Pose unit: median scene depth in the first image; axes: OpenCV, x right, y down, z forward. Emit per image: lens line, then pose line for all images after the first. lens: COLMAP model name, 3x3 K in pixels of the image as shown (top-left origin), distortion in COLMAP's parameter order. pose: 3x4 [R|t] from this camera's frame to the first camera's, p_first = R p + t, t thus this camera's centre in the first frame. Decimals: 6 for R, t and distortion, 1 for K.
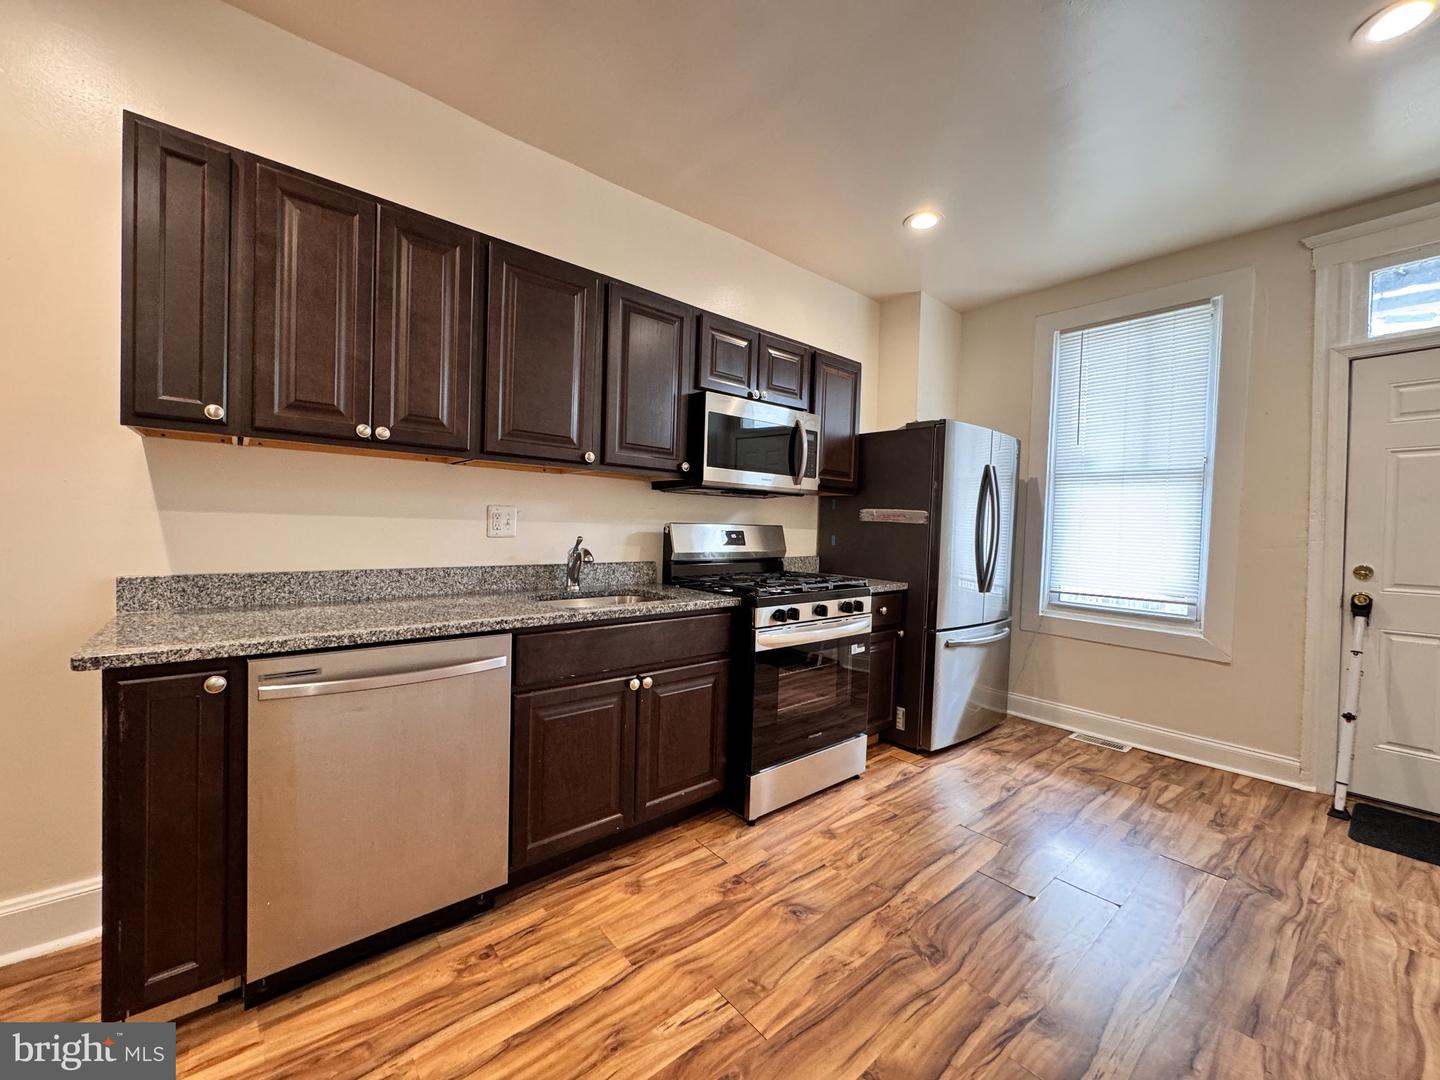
lens RADIAL K [[572.6, 0, 720.4], [0, 572.6, 539.8], [0, 0, 1]] dist [-0.003727, 0.000272]
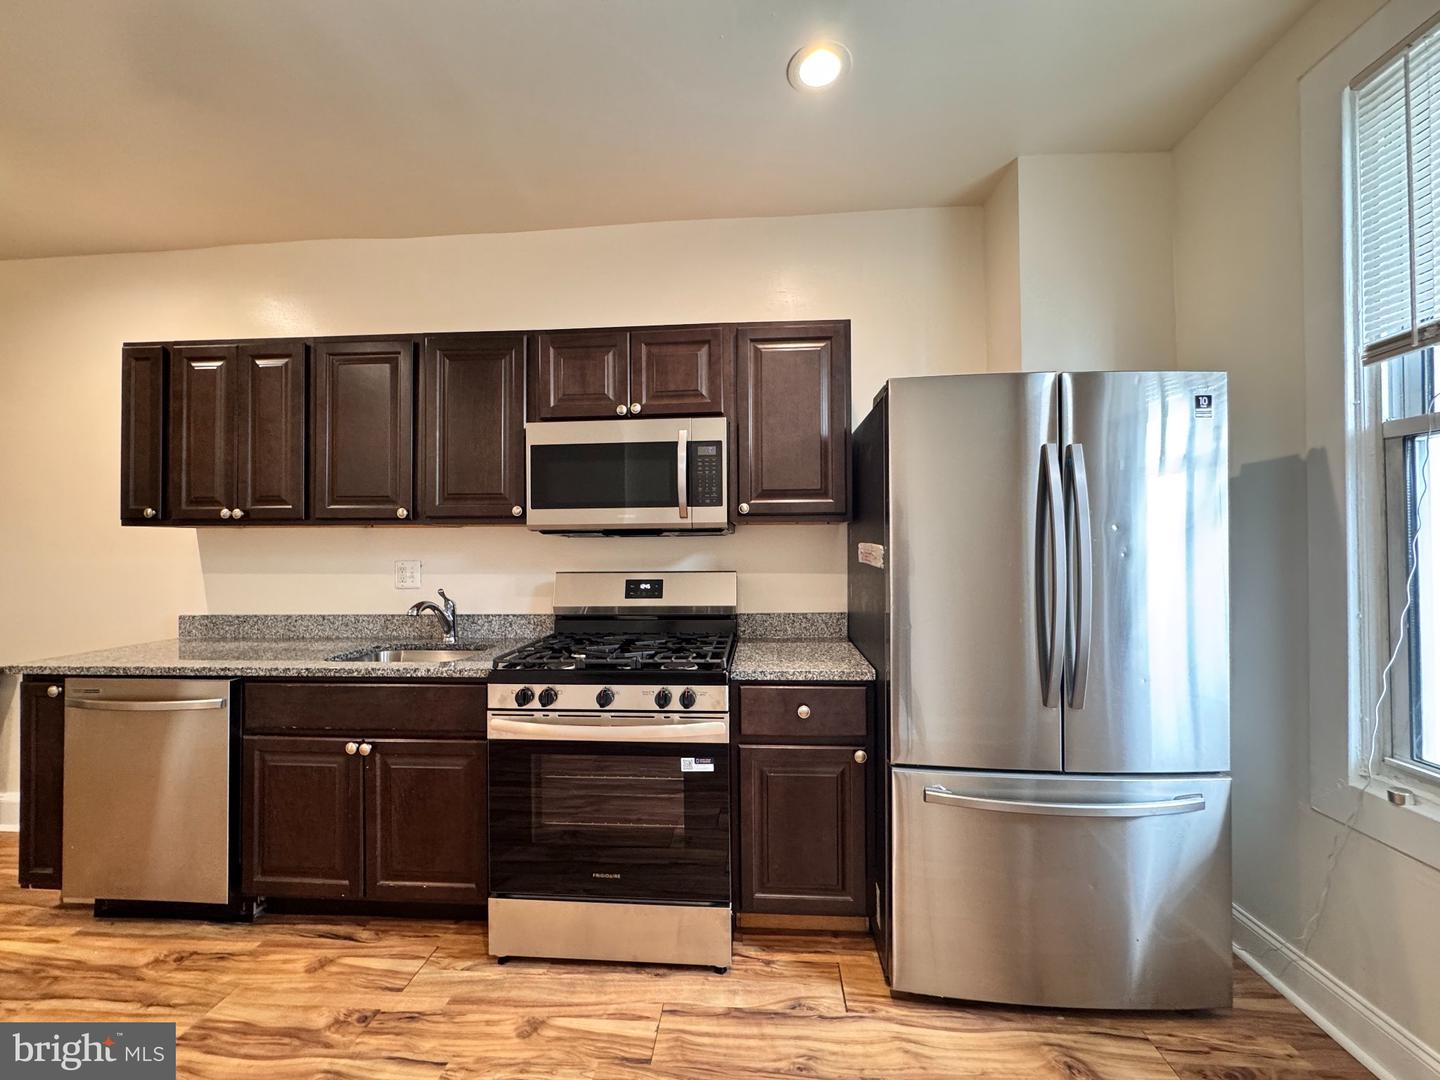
lens RADIAL K [[572.6, 0, 719.9], [0, 572.6, 541.0], [0, 0, 1]] dist [-0.003727, 0.000272]
pose [[0.713363, -0.043192, -0.699462, 1.101305], [0.007149, 0.998495, -0.054367, -0.043260], [0.700758, 0.033783, 0.712599, 0.829348]]
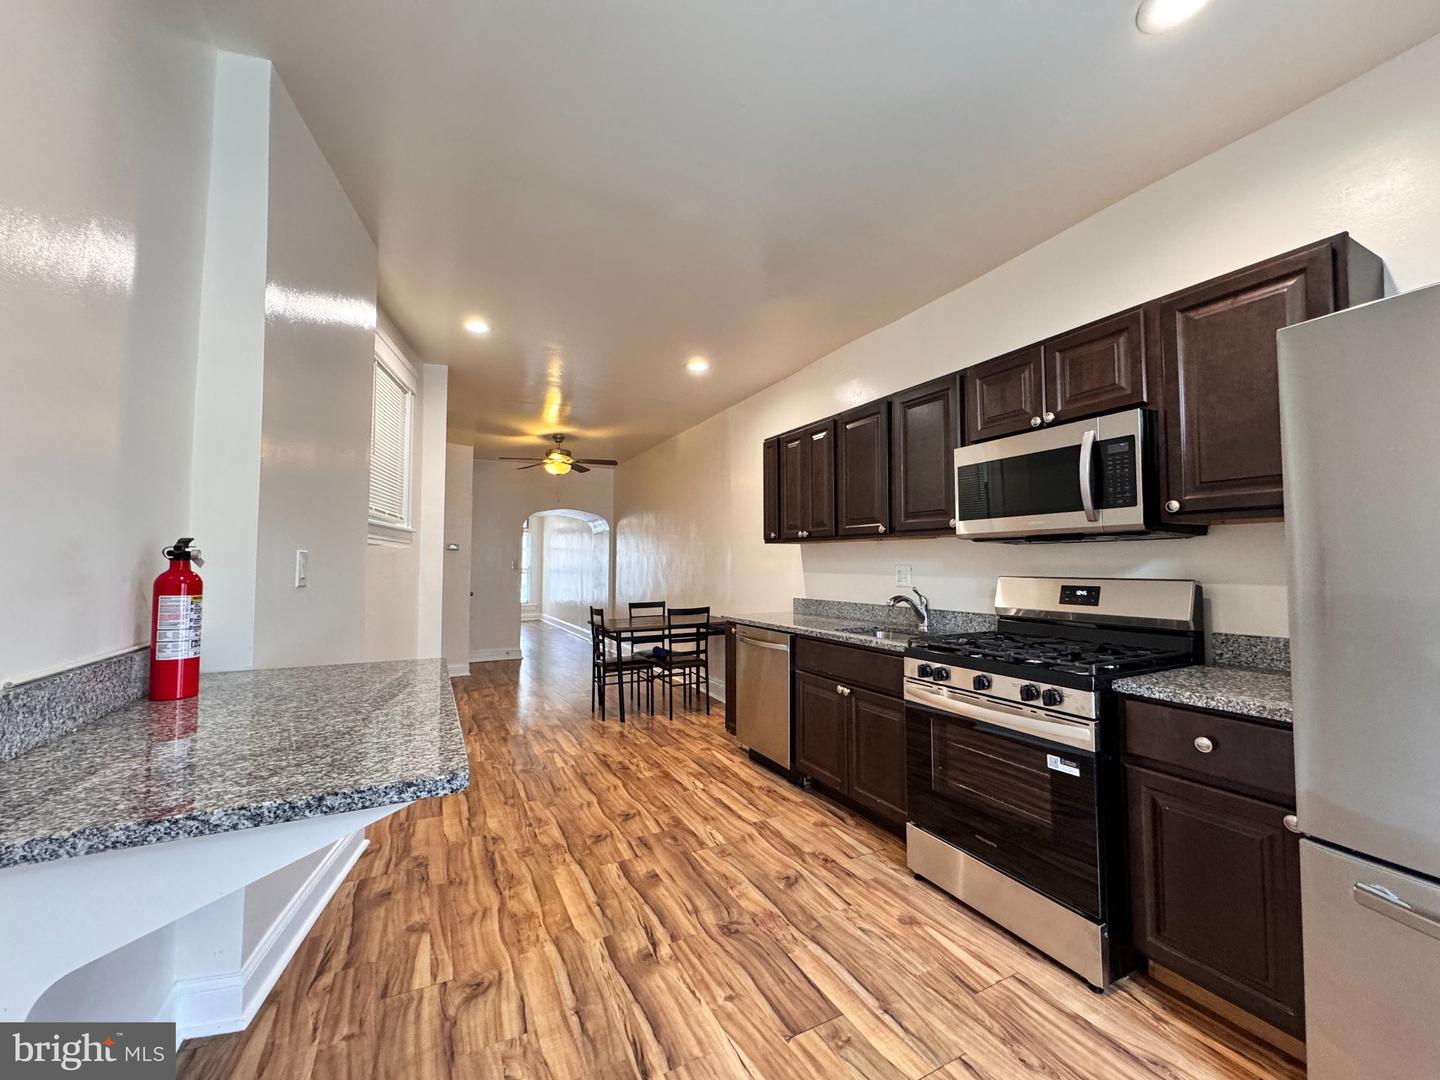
lens RADIAL K [[572.6, 0, 719.6], [0, 572.6, 539.9], [0, 0, 1]] dist [-0.003727, 0.000272]
pose [[-0.227109, -0.069487, -0.971387, 1.500346], [-0.033870, 0.997411, -0.063429, -0.021021], [0.973280, 0.018496, -0.228874, 1.156476]]
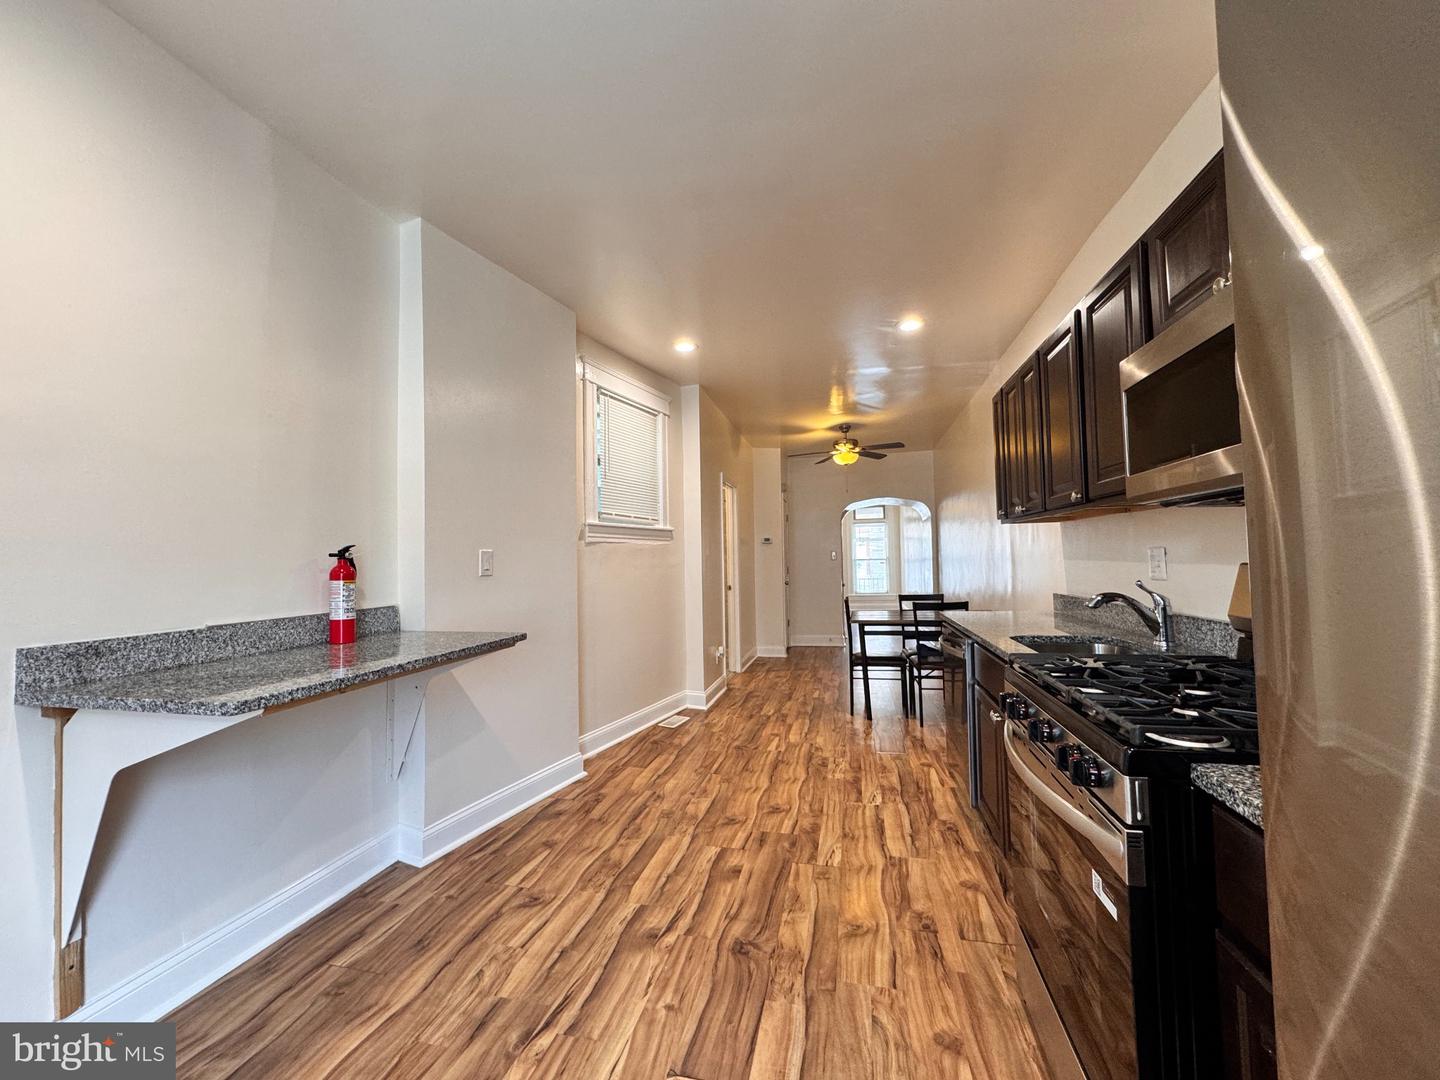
lens RADIAL K [[572.6, 0, 719.6], [0, 572.6, 539.8], [0, 0, 1]] dist [-0.003727, 0.000272]
pose [[-0.800887, -0.031358, -0.597994, 1.025731], [-0.019372, 0.999462, -0.026467, -0.042420], [0.598502, -0.009613, -0.801064, 1.749480]]
